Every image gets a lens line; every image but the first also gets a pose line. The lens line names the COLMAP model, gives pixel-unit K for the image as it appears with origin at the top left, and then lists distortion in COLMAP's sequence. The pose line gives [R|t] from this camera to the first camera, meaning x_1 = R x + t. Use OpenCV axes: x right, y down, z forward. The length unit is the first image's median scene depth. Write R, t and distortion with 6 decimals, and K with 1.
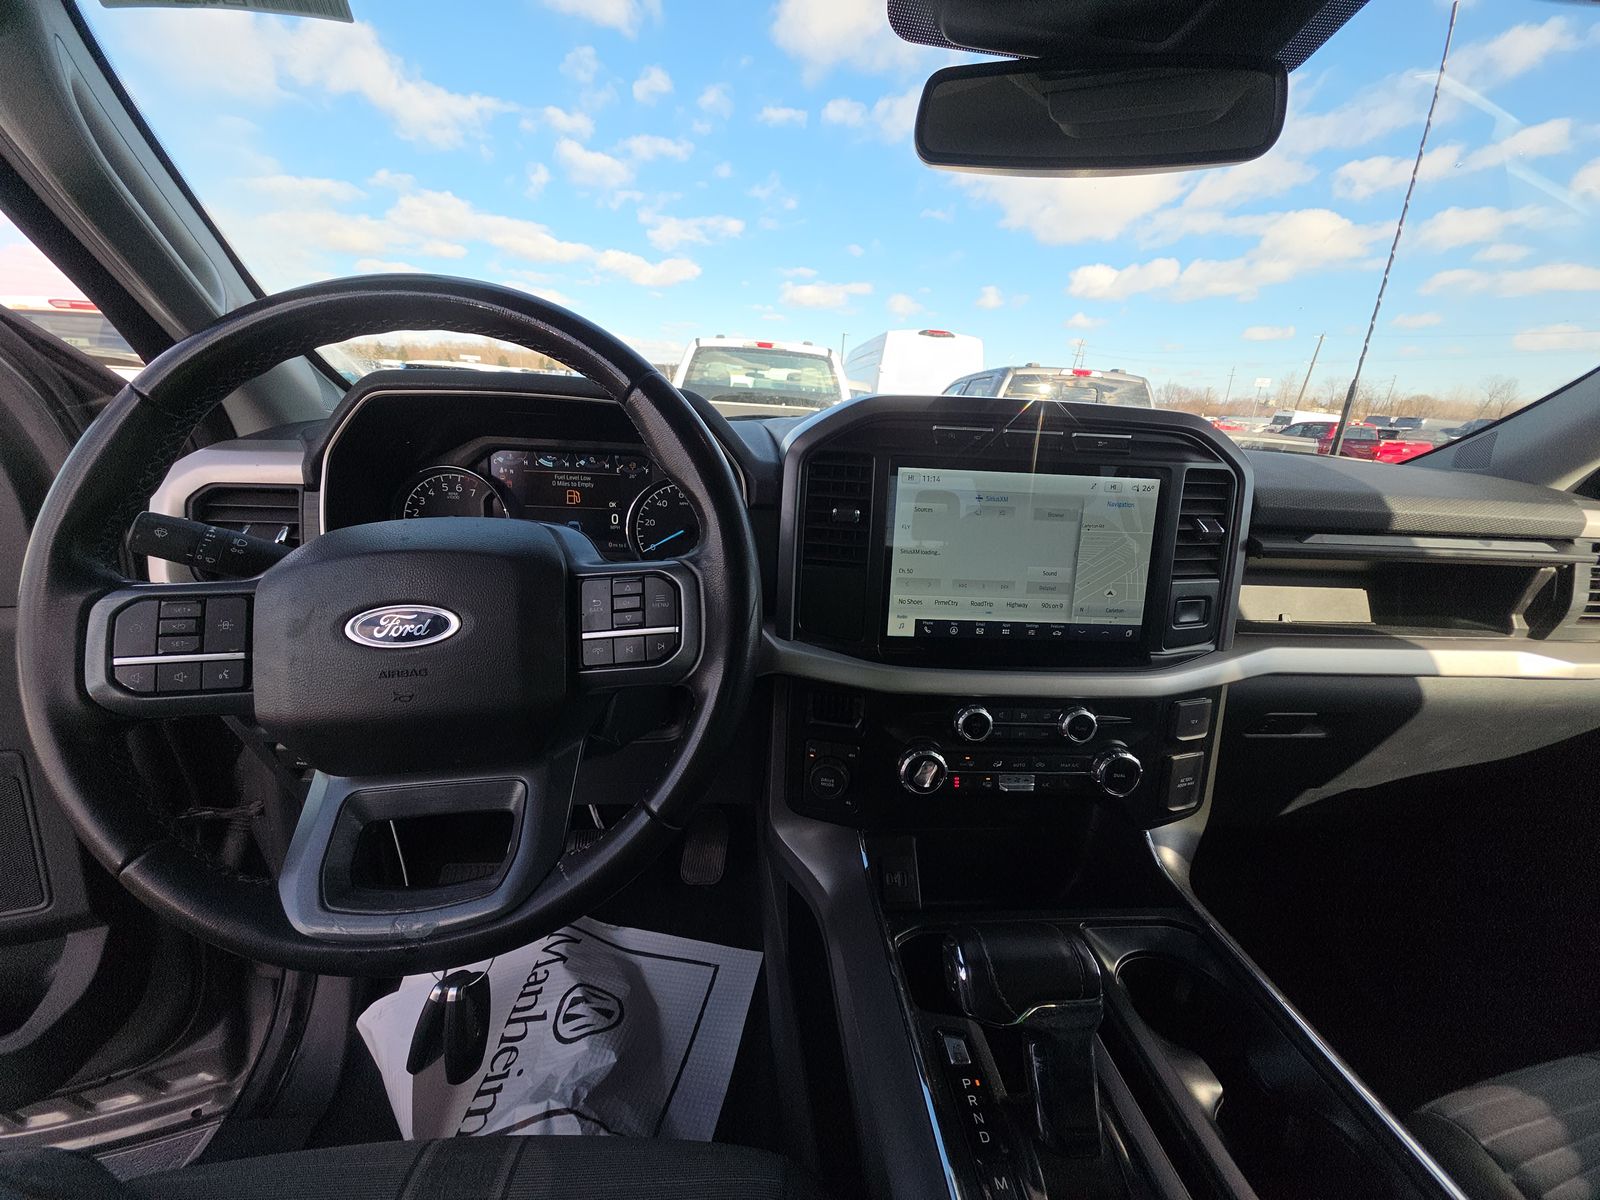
lens RADIAL K [[647.2, 0, 805.9], [0, 647.2, 596.8], [0, 0, 1]] dist [0.004496, -0.004975]
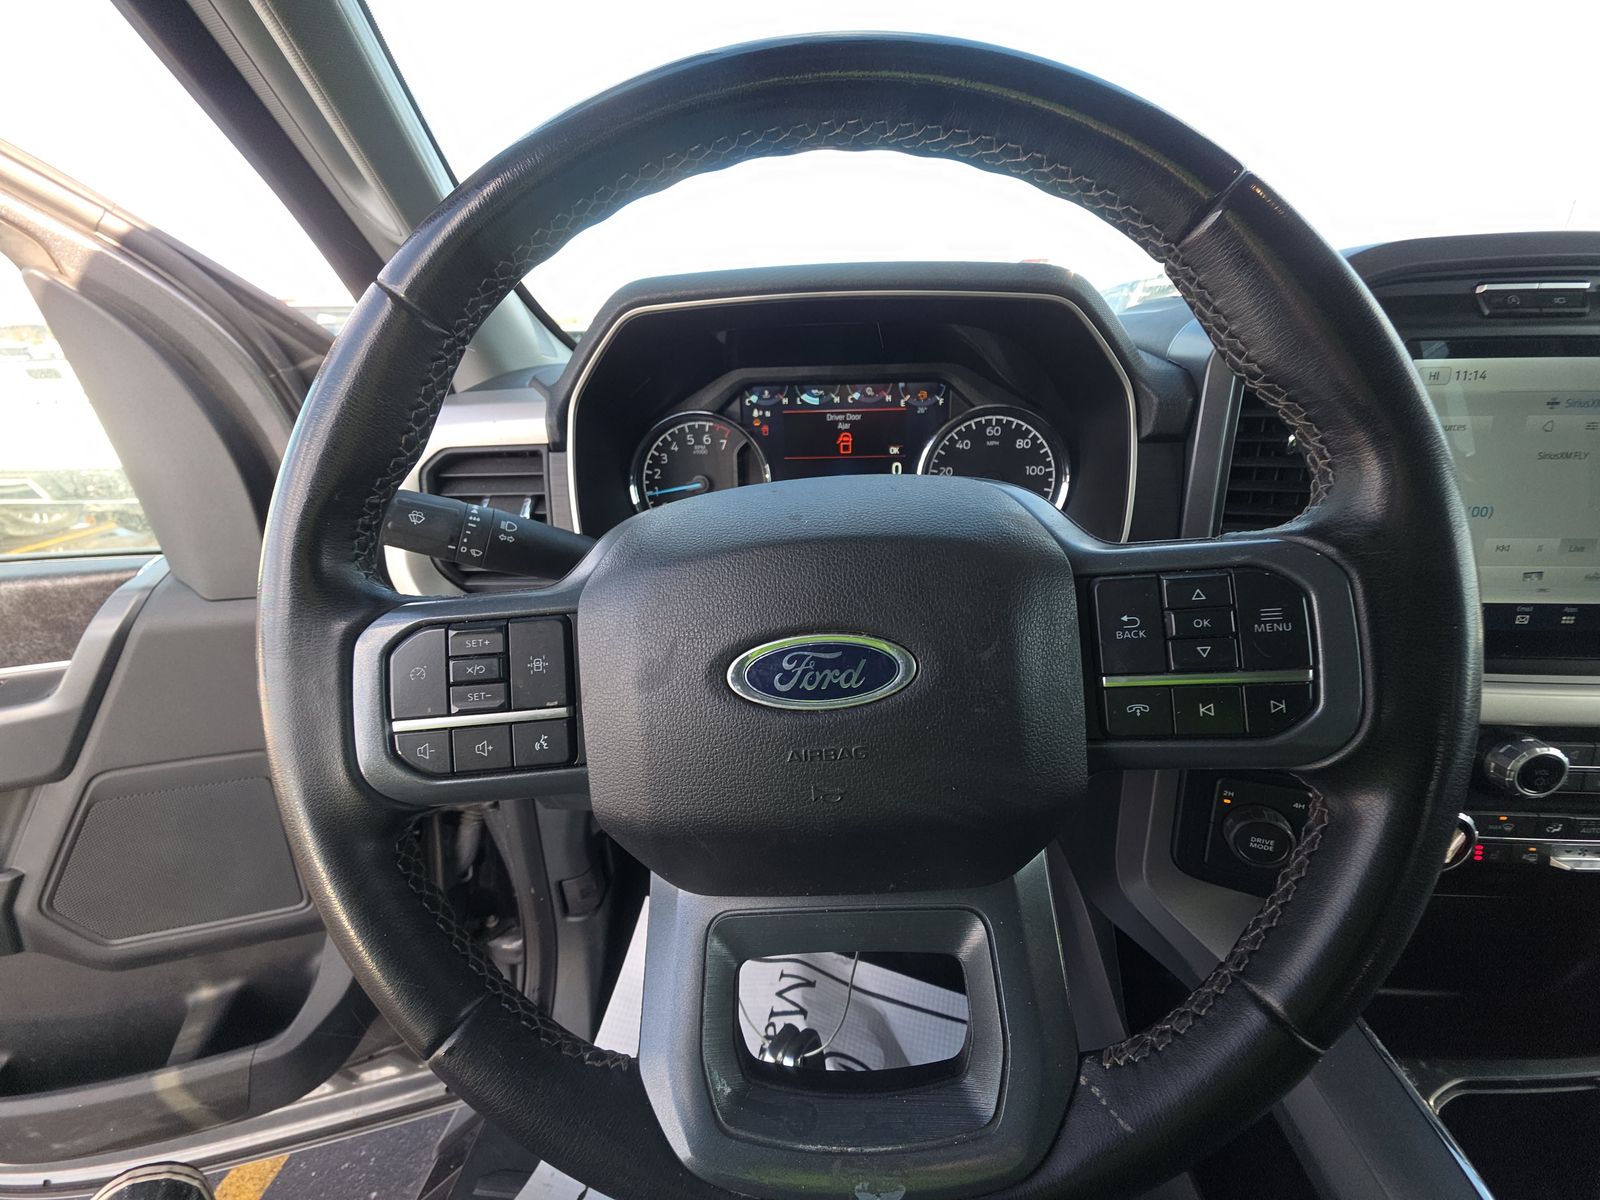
lens RADIAL K [[647.2, 0, 796.4], [0, 647.2, 596.8], [0, 0, 1]] dist [0.004496, -0.004975]
pose [[0.982407, -0.012799, -0.186314, -0.354126], [0.027929, 0.996498, 0.078808, -0.044469], [0.184653, -0.082625, 0.979324, 0.288722]]
